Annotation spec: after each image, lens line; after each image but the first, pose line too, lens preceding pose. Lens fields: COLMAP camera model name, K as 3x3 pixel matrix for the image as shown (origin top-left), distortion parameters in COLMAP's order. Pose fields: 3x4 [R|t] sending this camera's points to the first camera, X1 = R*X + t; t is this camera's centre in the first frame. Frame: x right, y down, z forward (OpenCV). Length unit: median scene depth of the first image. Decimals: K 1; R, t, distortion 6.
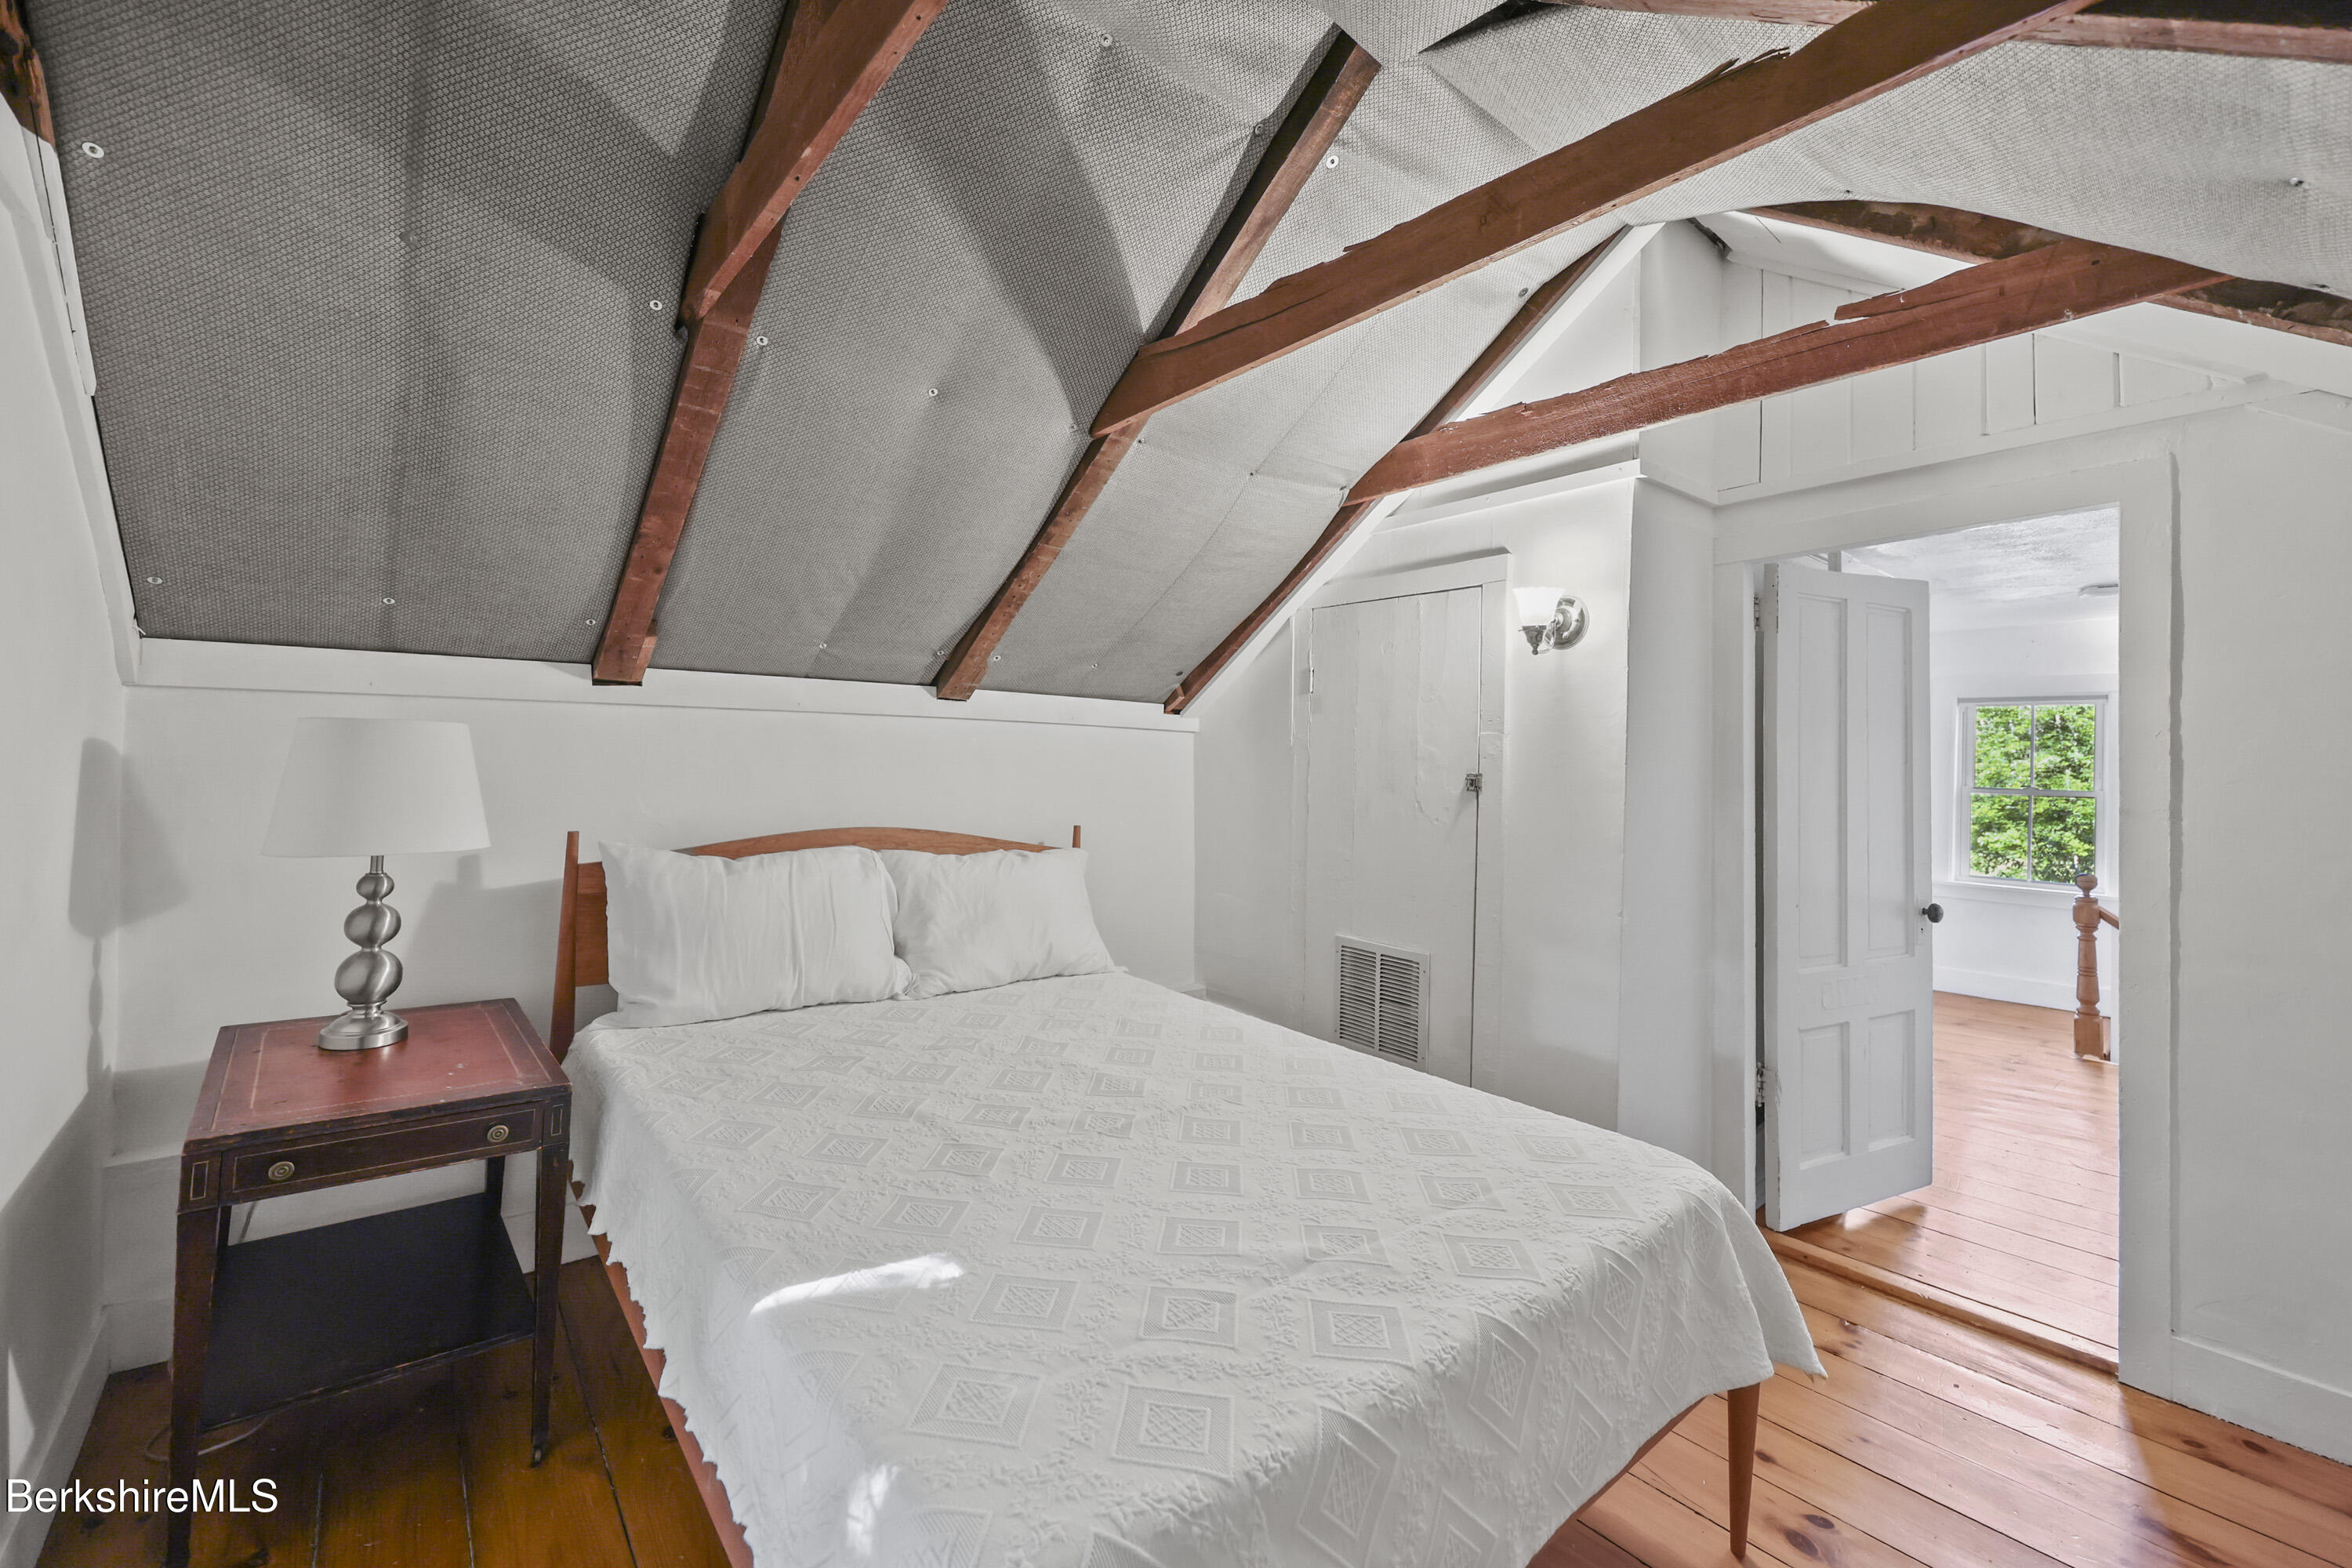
lens RADIAL K [[947.4, 0, 1190.7], [0, 947.4, 761.3], [0, 0, 1]] dist [-0.002919, 0.000622]
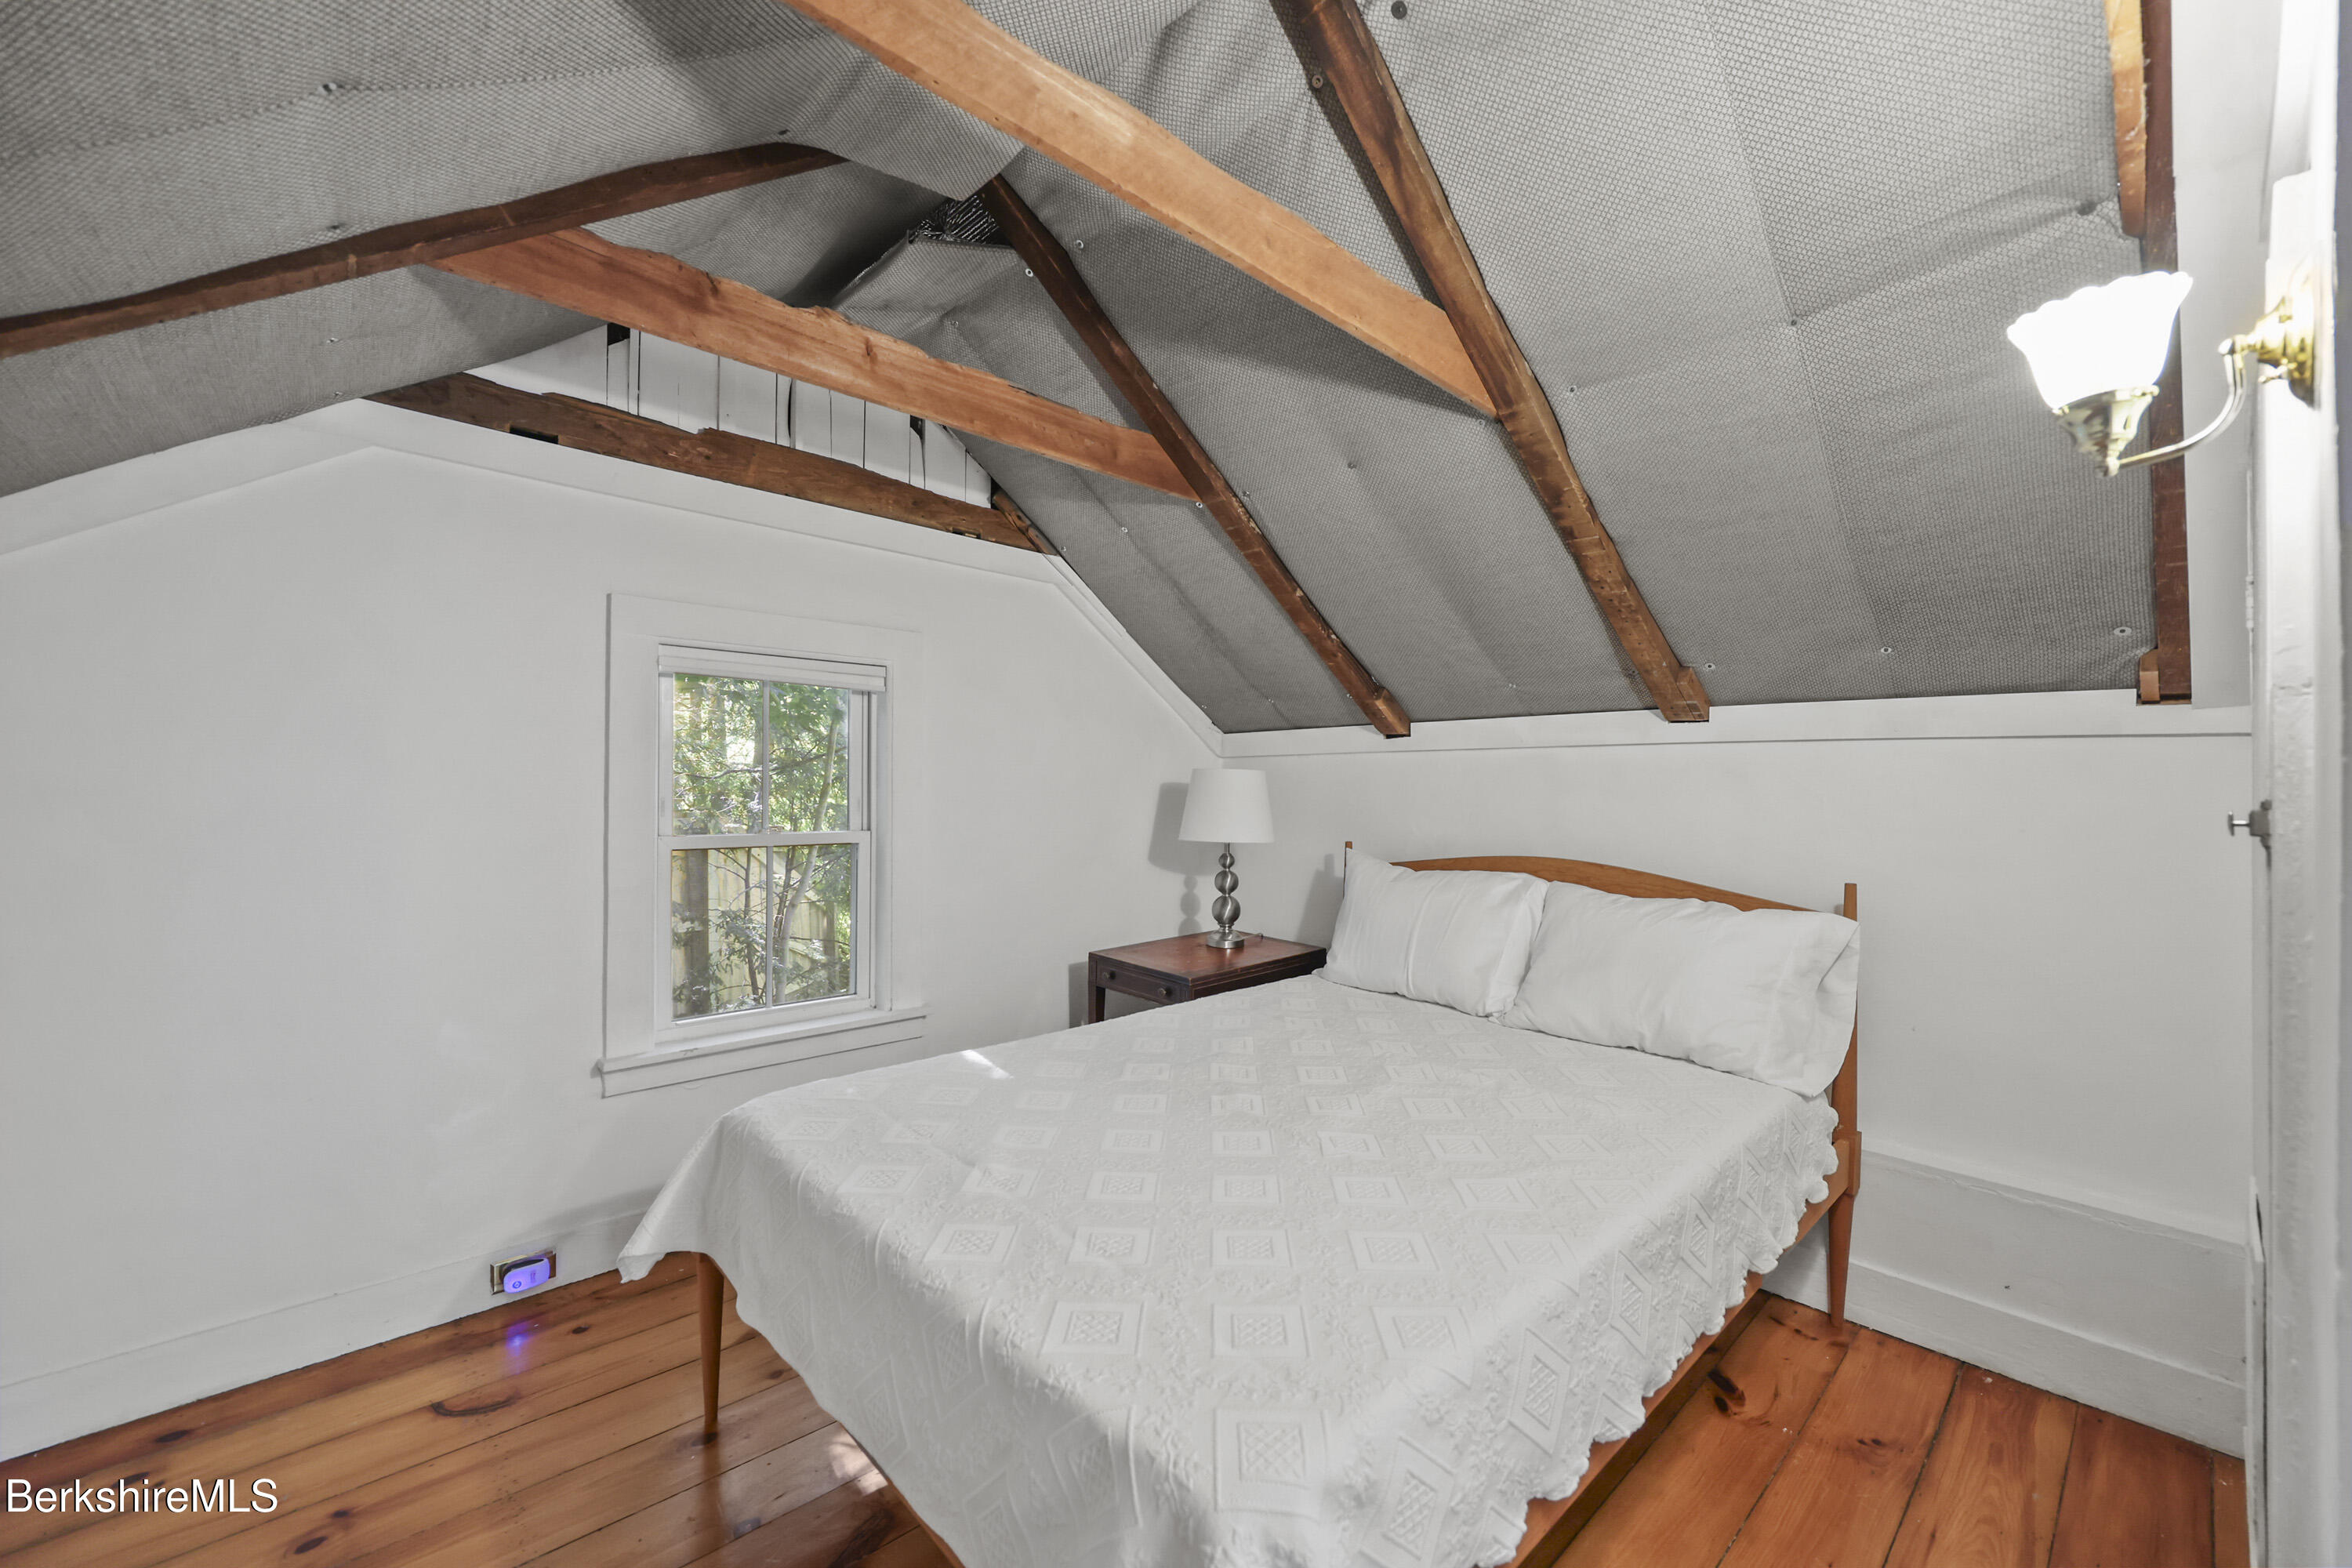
lens RADIAL K [[947.4, 0, 1182.5], [0, 947.4, 789.4], [0, 0, 1]] dist [-0.002919, 0.000622]
pose [[0.048630, -0.017307, -0.998667, 0.948314], [-0.011213, 0.999777, -0.017872, 0.029082], [0.998754, 0.012067, 0.048425, 0.823205]]
